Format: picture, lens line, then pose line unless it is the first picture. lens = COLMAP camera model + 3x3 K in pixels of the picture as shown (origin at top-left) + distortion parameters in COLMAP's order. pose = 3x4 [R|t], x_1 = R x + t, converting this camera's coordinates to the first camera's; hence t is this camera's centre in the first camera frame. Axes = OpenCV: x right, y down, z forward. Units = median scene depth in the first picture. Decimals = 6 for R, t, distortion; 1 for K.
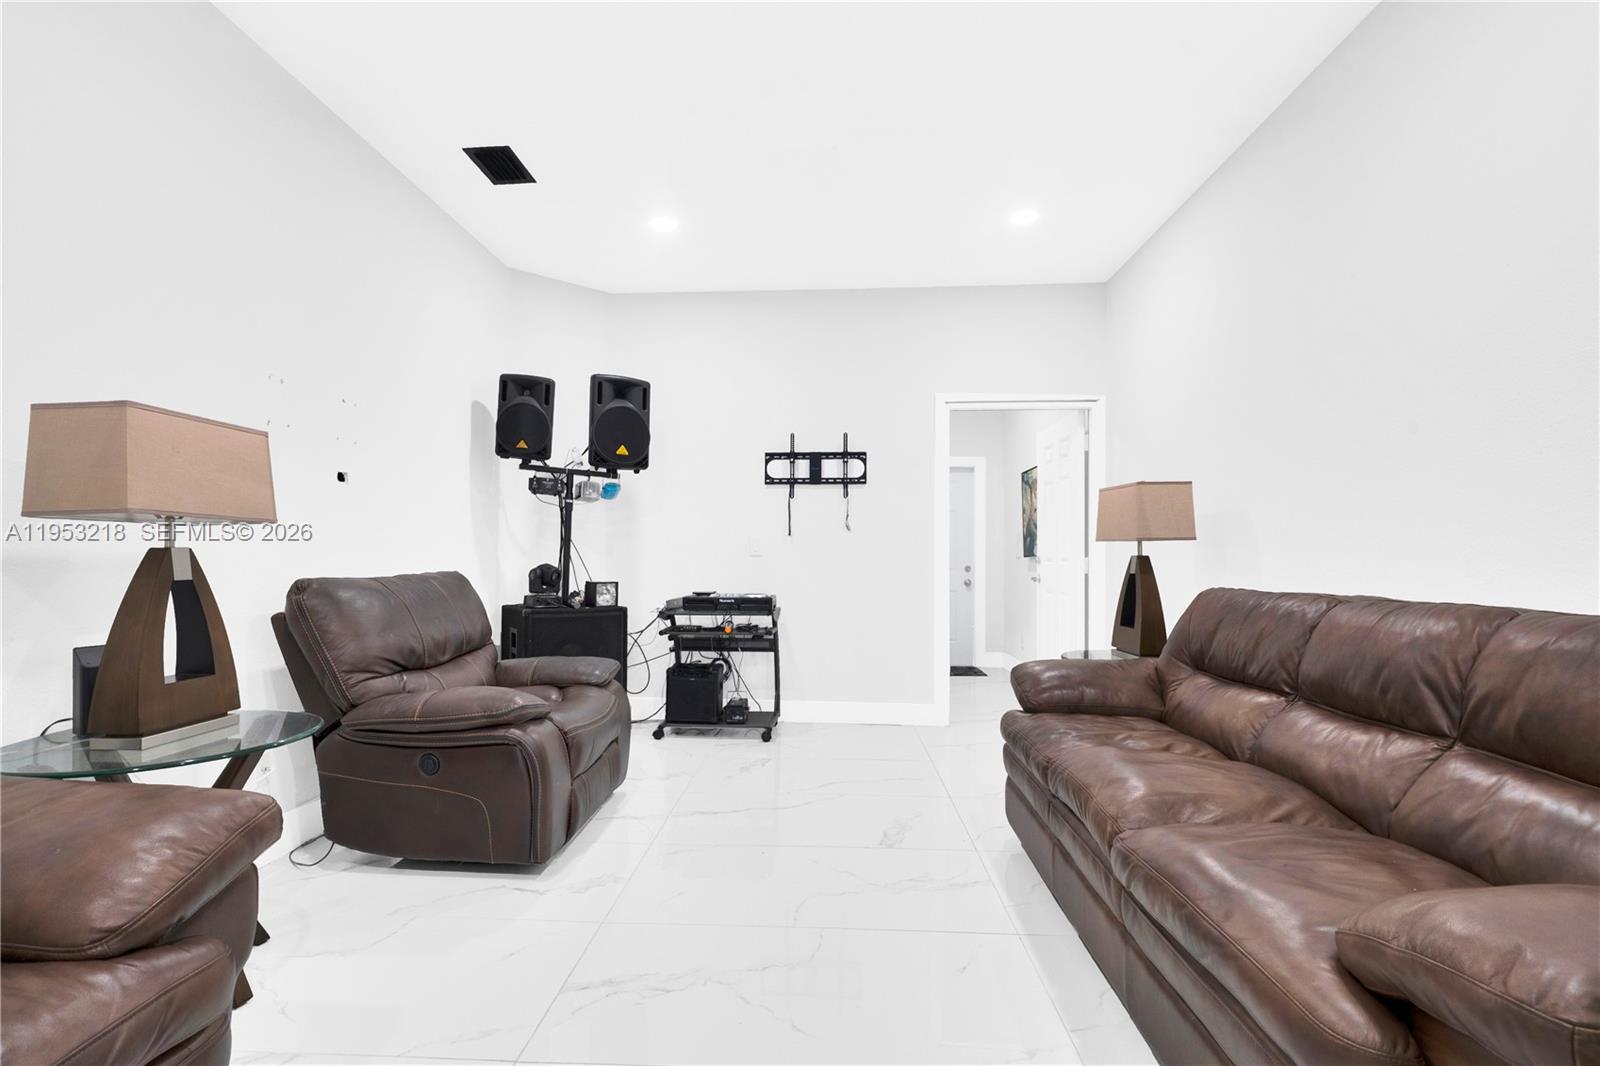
lens RADIAL K [[729.9, 0, 815.5], [0, 729.9, 554.6], [0, 0, 1]] dist [-0.002595, 0.000293]
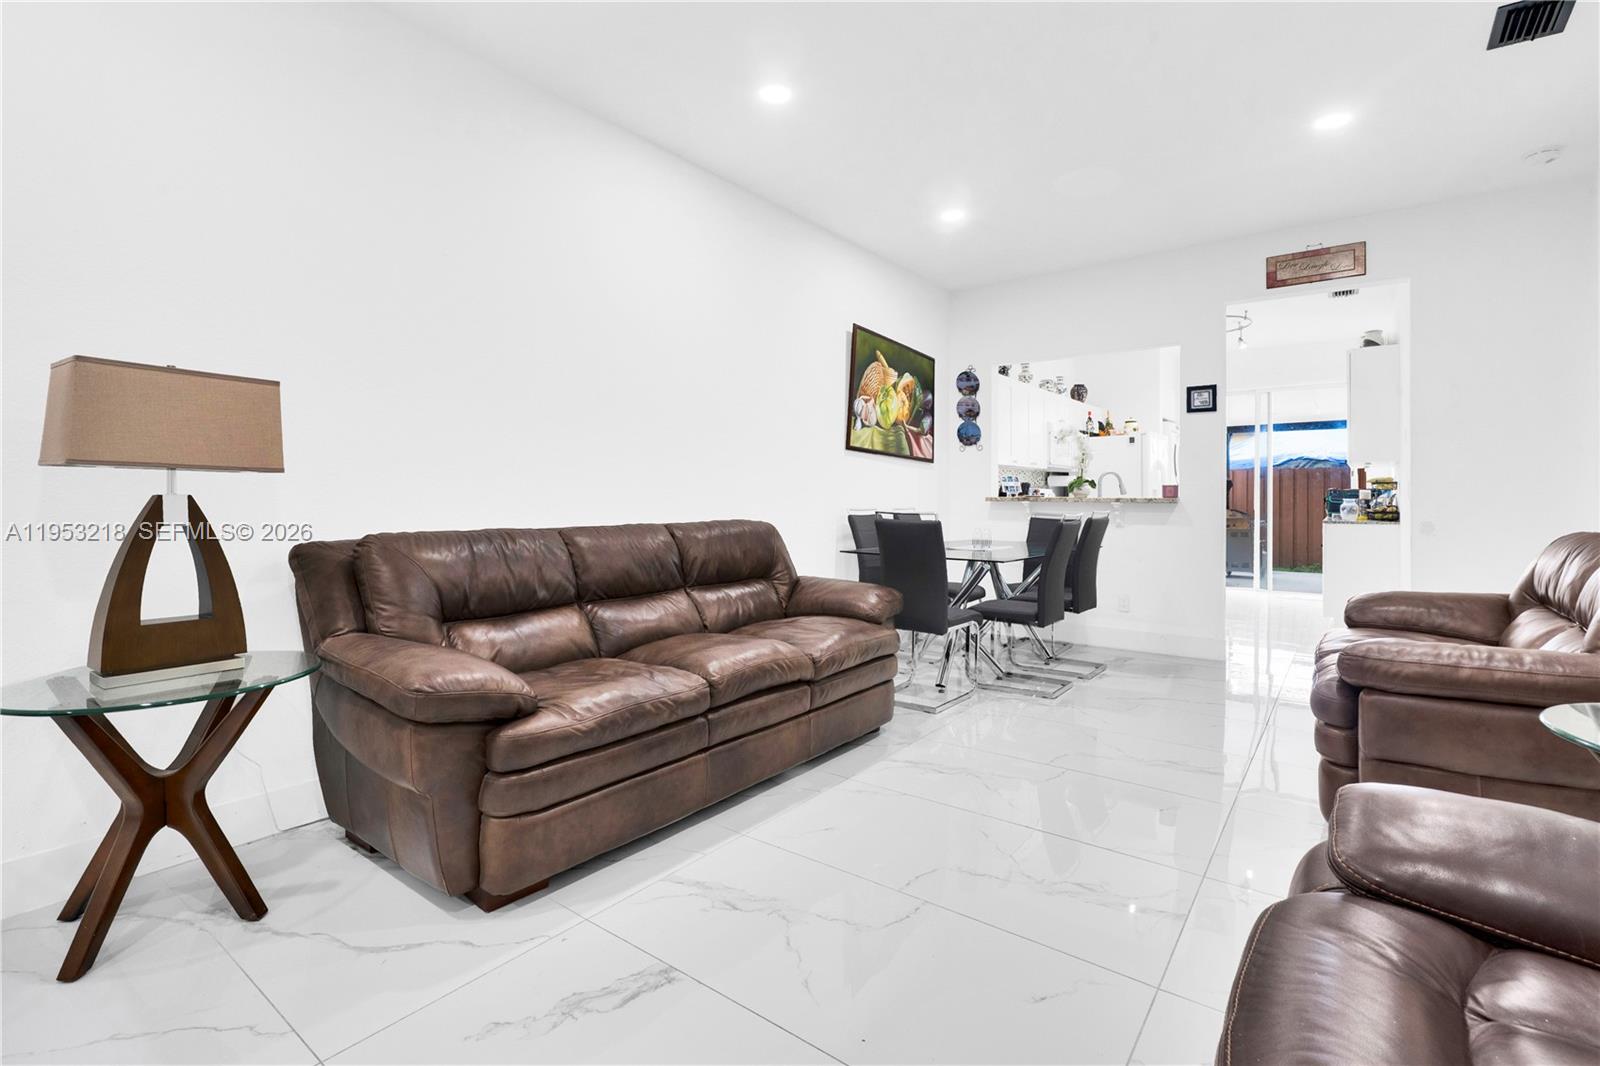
lens RADIAL K [[729.9, 0, 815.1], [0, 729.9, 505.7], [0, 0, 1]] dist [-0.002595, 0.000293]
pose [[-0.819953, -0.005523, 0.572404, -0.226194], [-0.004427, 0.999985, 0.003307, 0.004220], [-0.572414, 0.000178, -0.819965, 0.929548]]
